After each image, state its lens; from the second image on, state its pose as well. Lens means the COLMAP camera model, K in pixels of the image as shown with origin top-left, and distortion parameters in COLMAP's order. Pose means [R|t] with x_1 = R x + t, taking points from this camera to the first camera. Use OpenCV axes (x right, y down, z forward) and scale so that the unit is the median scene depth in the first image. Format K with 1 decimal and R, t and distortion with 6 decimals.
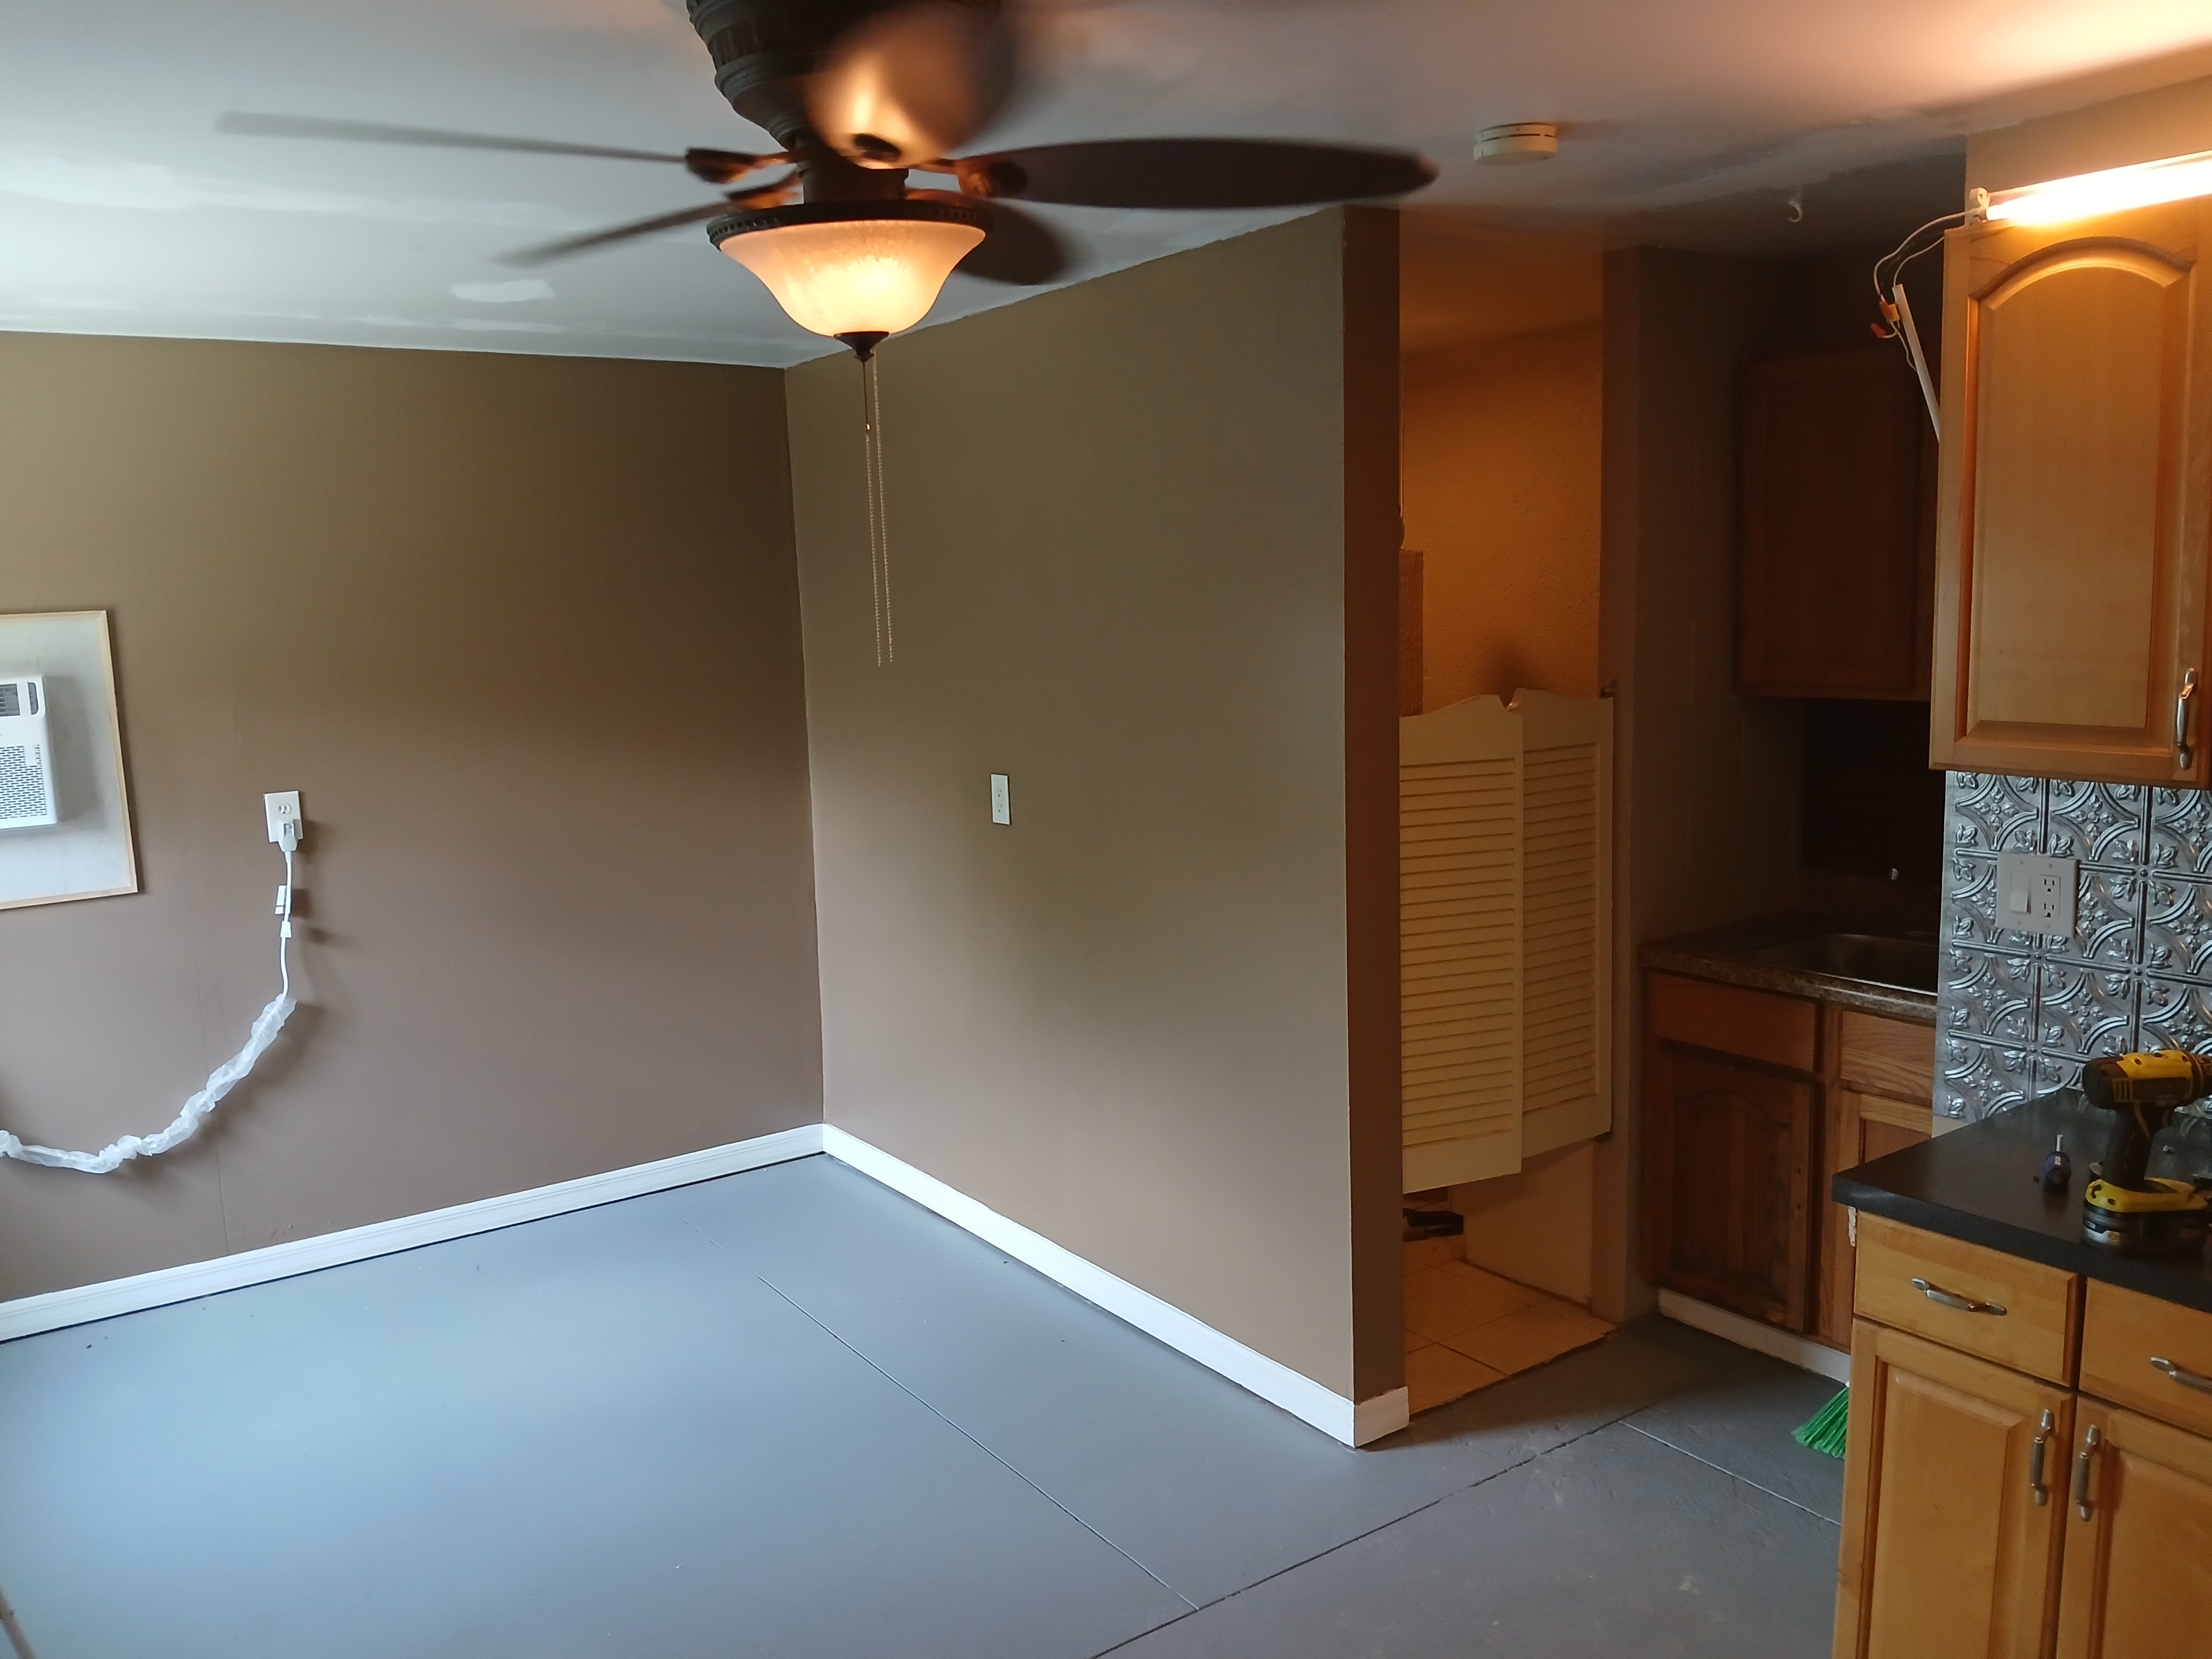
lens RADIAL K [[1695.9, 0, 1105.5], [0, 1695.9, 803.5], [0, 0, 1]] dist [0.003421, -0.088292]
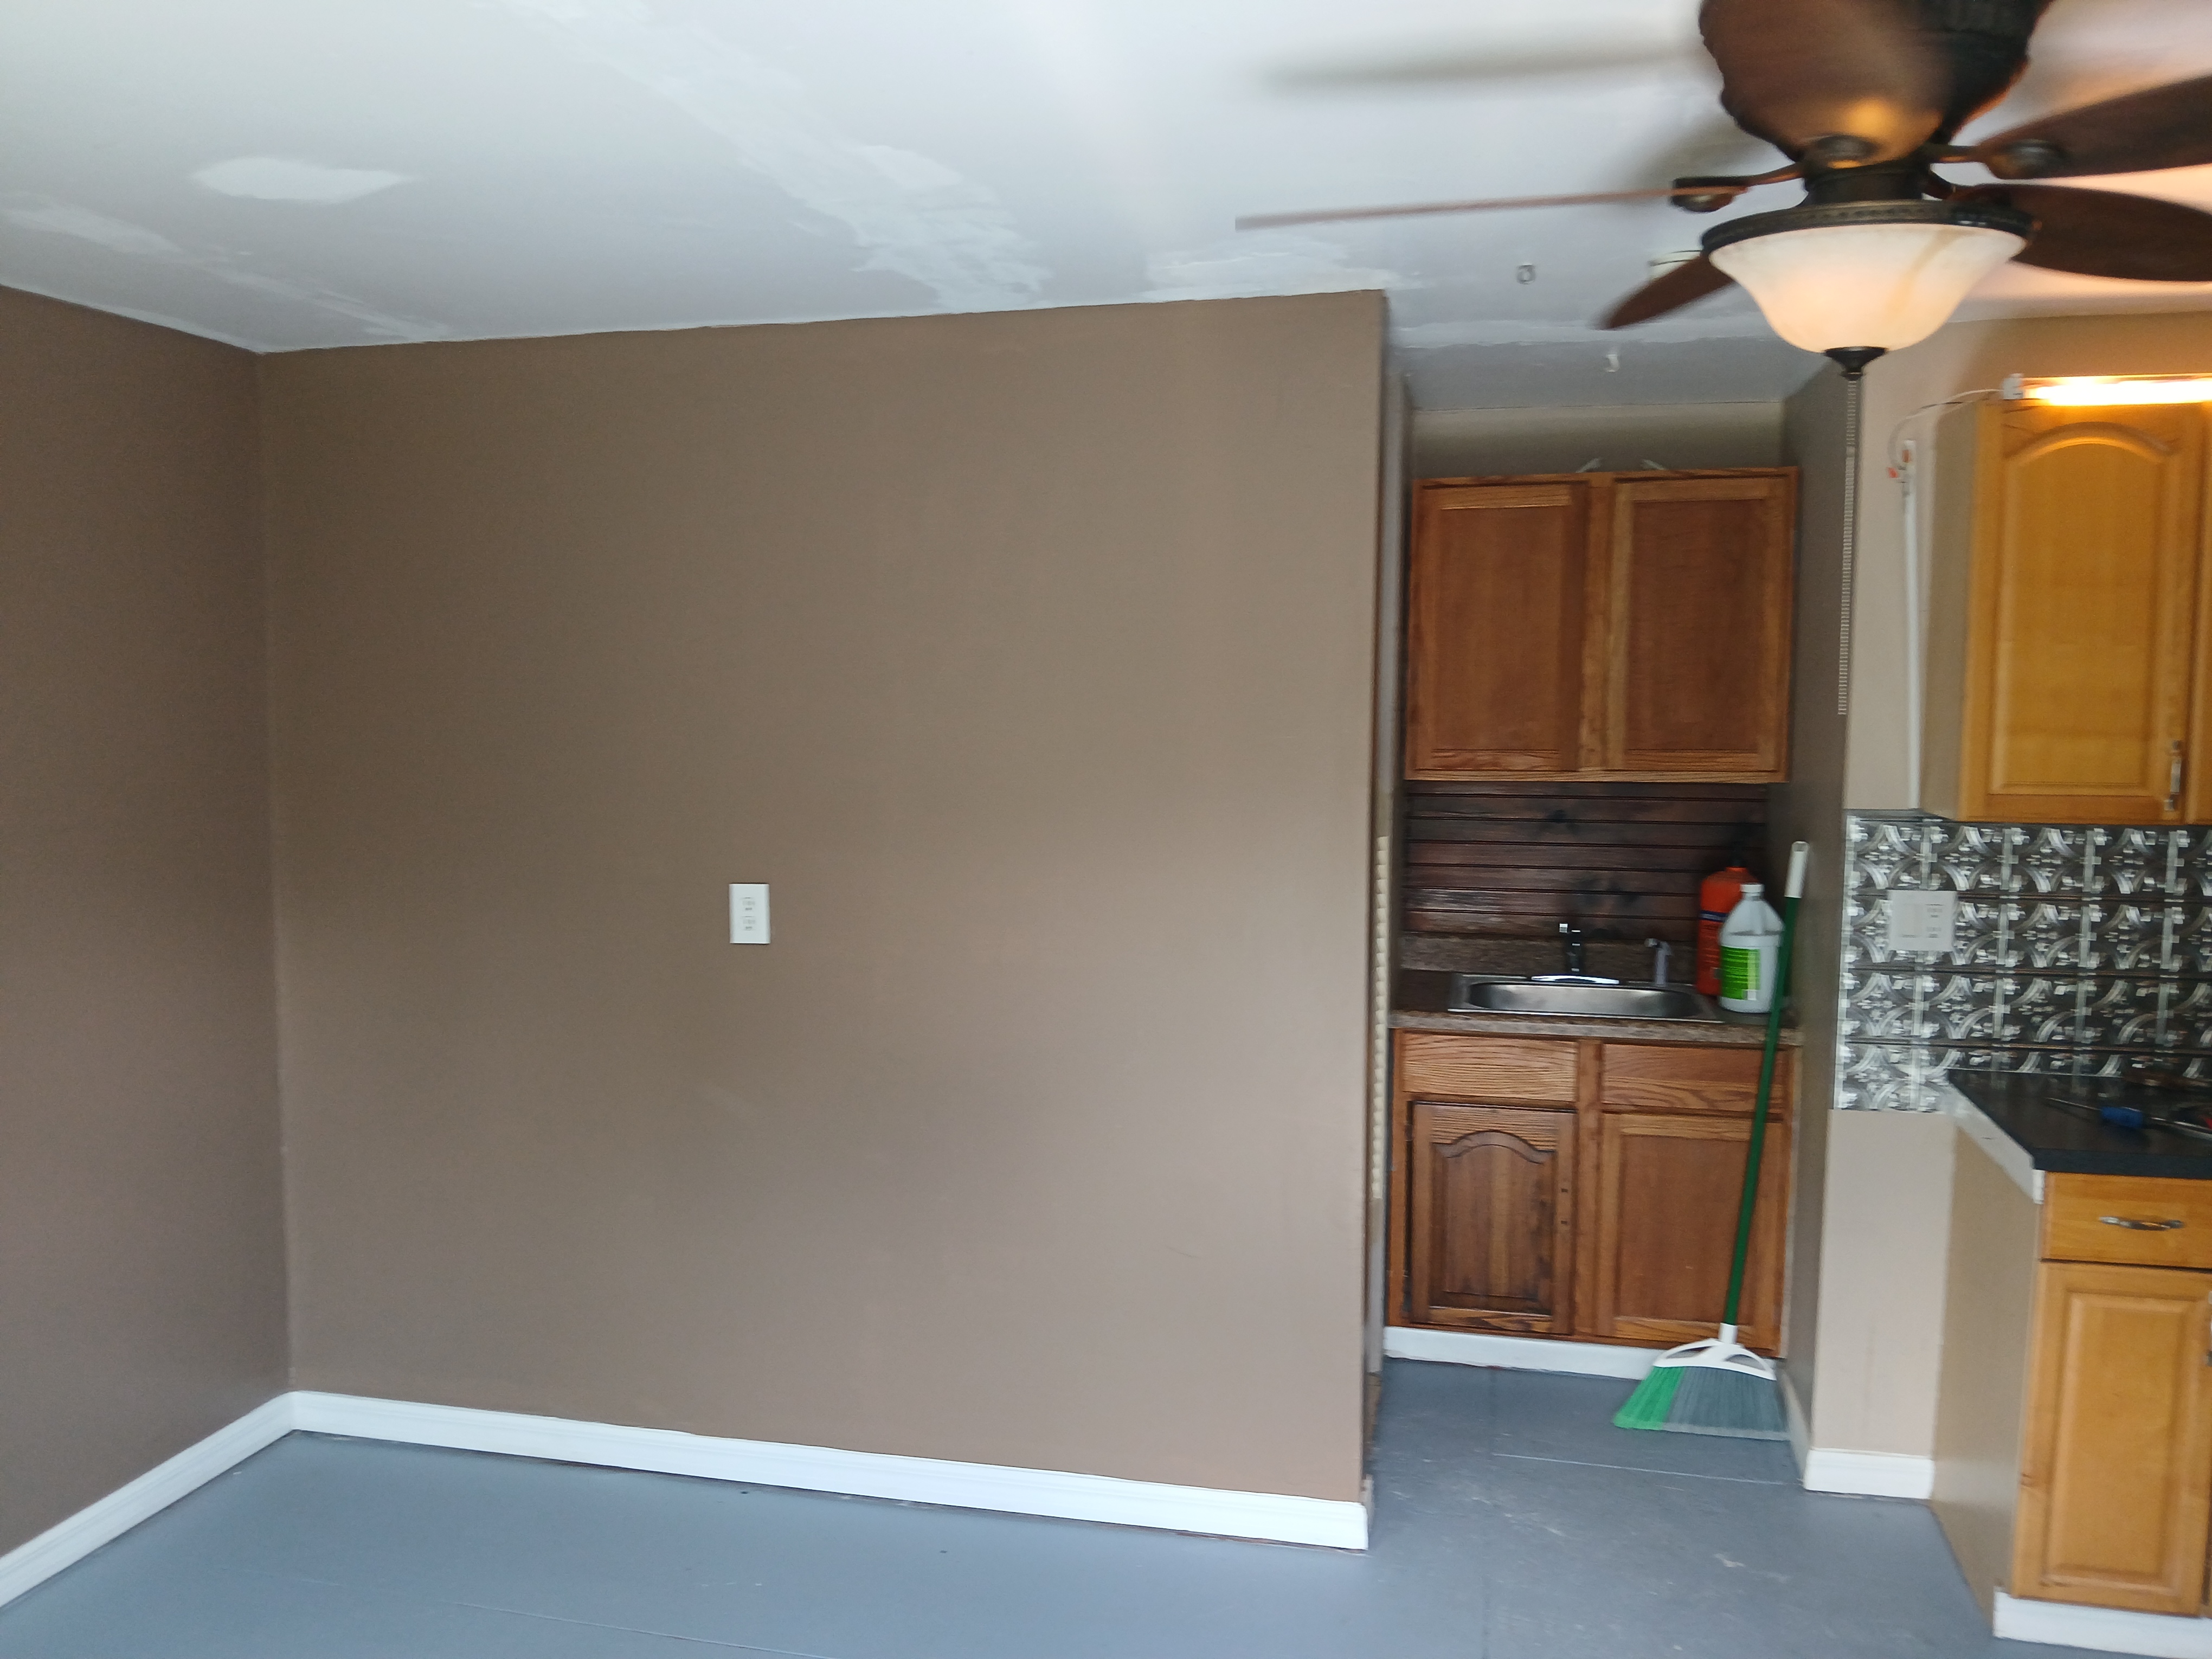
lens RADIAL K [[1694.9, 0, 1106.0], [0, 1694.9, 829.5], [0, 0, 1]] dist [0.035883, -0.079311]
pose [[0.746553, -0.021539, 0.664977, -0.899476], [0.059104, 0.997671, -0.034039, -0.009214], [-0.662695, 0.064715, 0.746088, 0.507819]]
